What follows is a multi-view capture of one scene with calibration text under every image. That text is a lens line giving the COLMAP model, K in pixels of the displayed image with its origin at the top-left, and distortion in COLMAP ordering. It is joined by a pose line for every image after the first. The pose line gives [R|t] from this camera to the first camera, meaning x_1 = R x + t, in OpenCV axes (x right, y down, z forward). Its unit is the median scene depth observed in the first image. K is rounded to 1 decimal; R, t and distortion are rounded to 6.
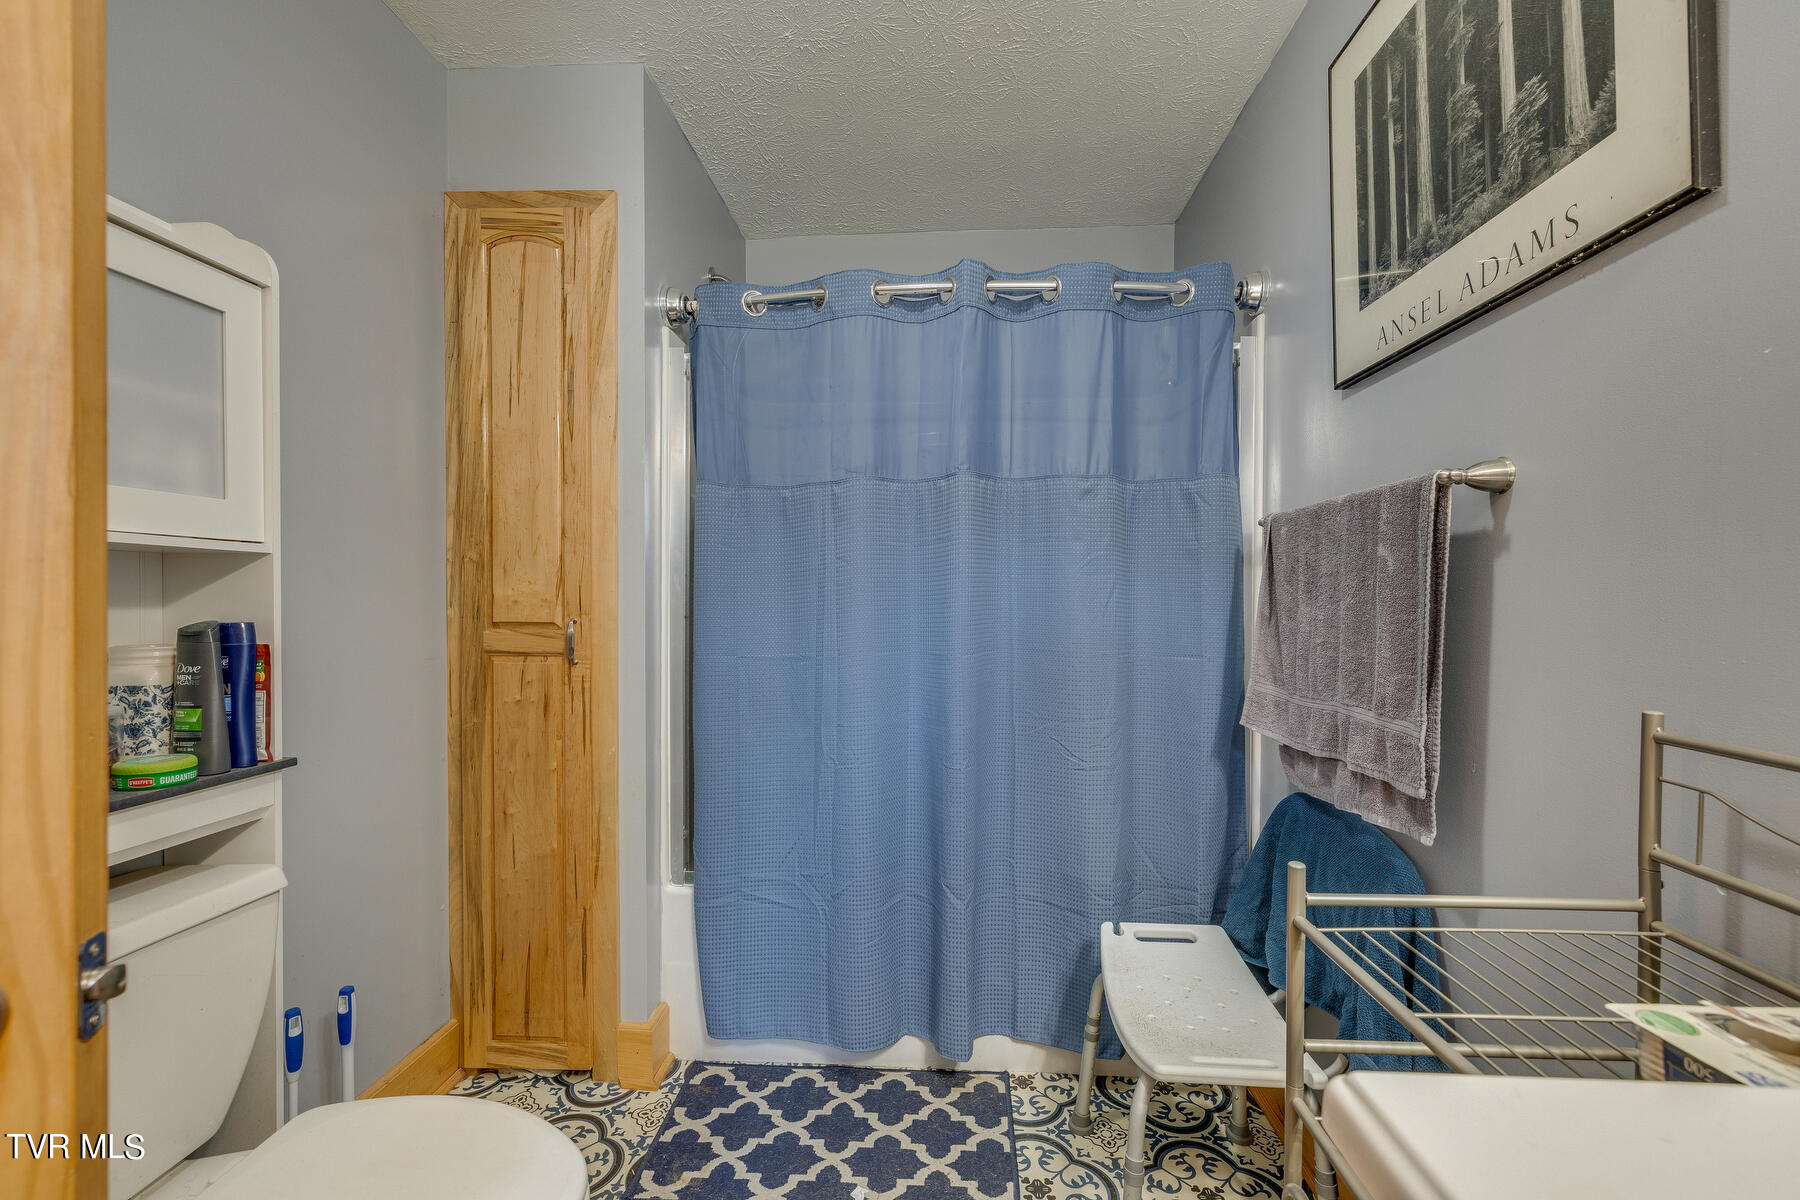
lens RADIAL K [[760.1, 0, 903.3], [0, 760.1, 603.6], [0, 0, 1]] dist [0.001880, -0.000346]
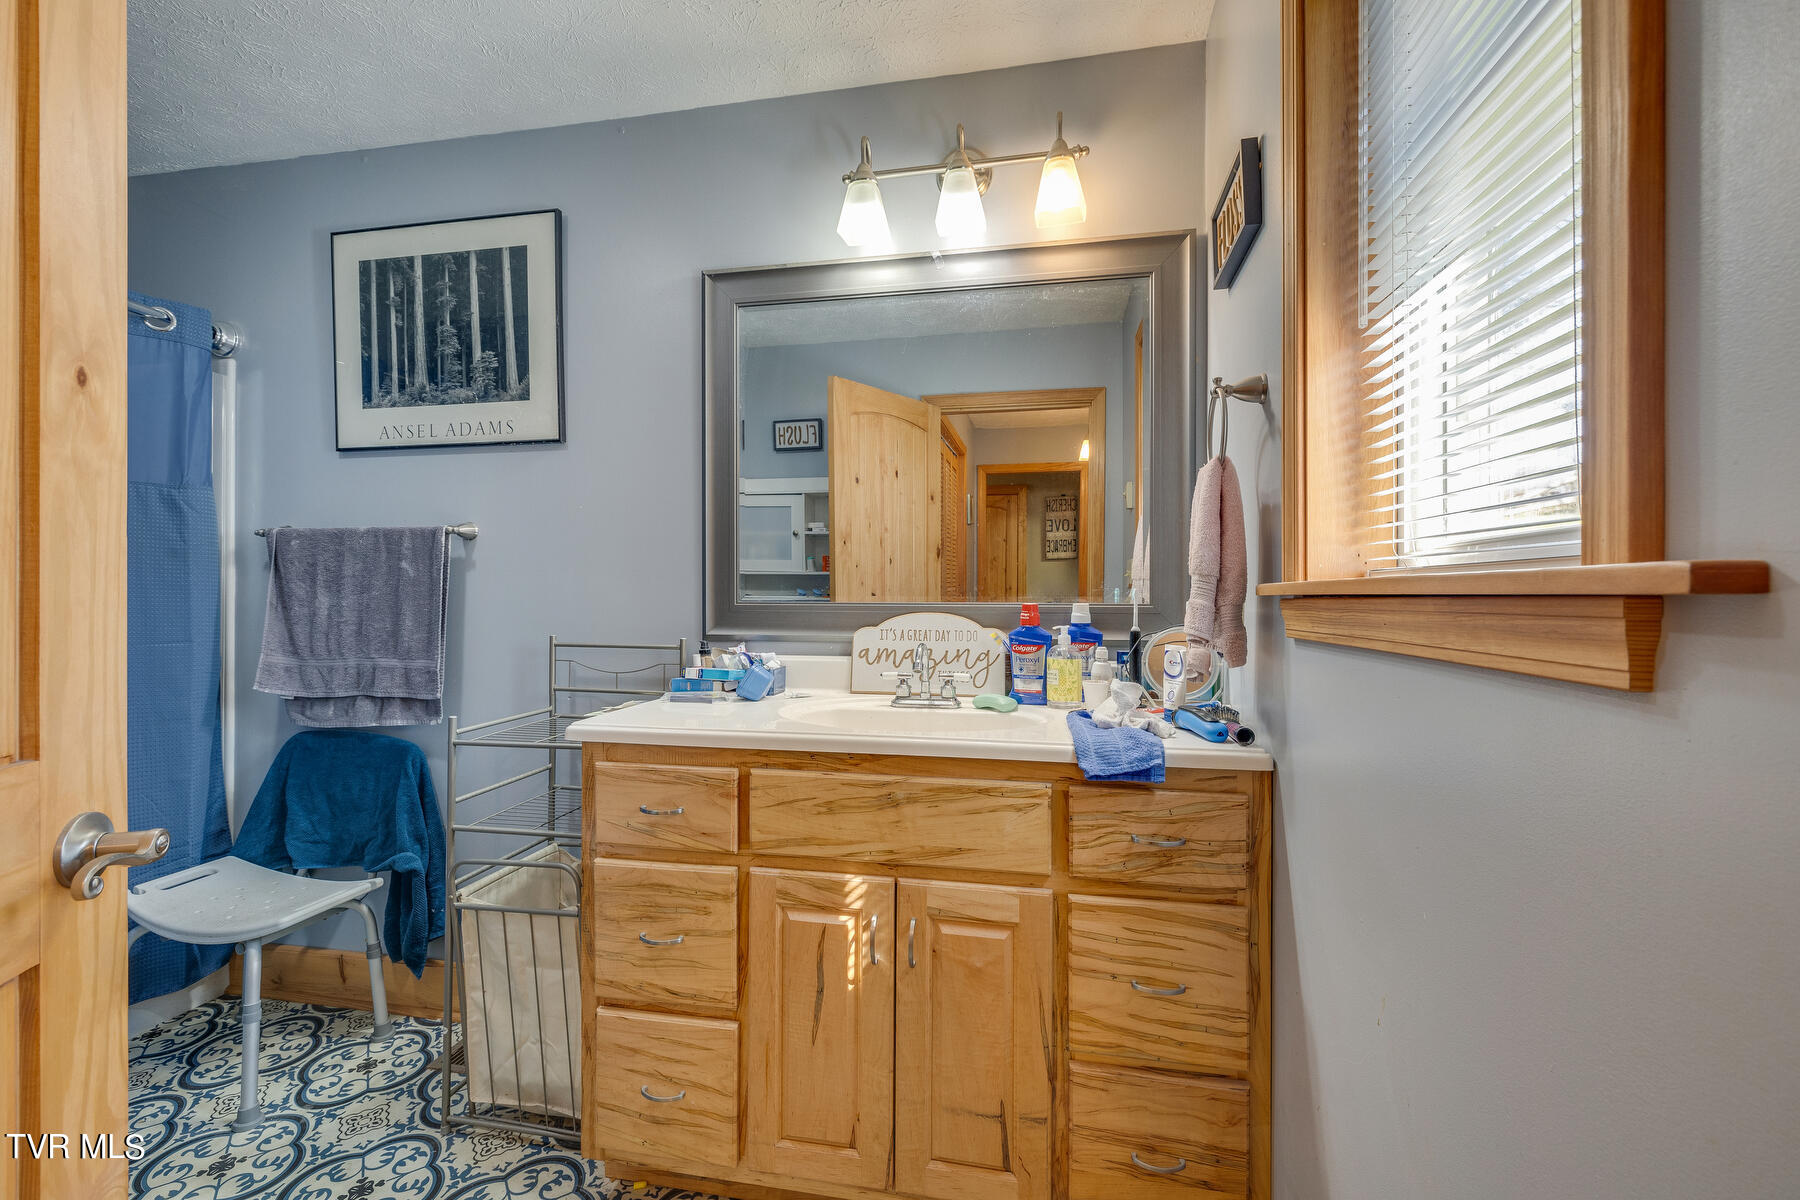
lens RADIAL K [[760.1, 0, 897.3], [0, 760.1, 595.8], [0, 0, 1]] dist [0.001880, -0.000346]
pose [[0.133042, -0.007522, 0.991082, -1.053685], [0.005907, 0.999959, 0.006796, -0.003949], [-0.991093, 0.004951, 0.133081, -0.387846]]
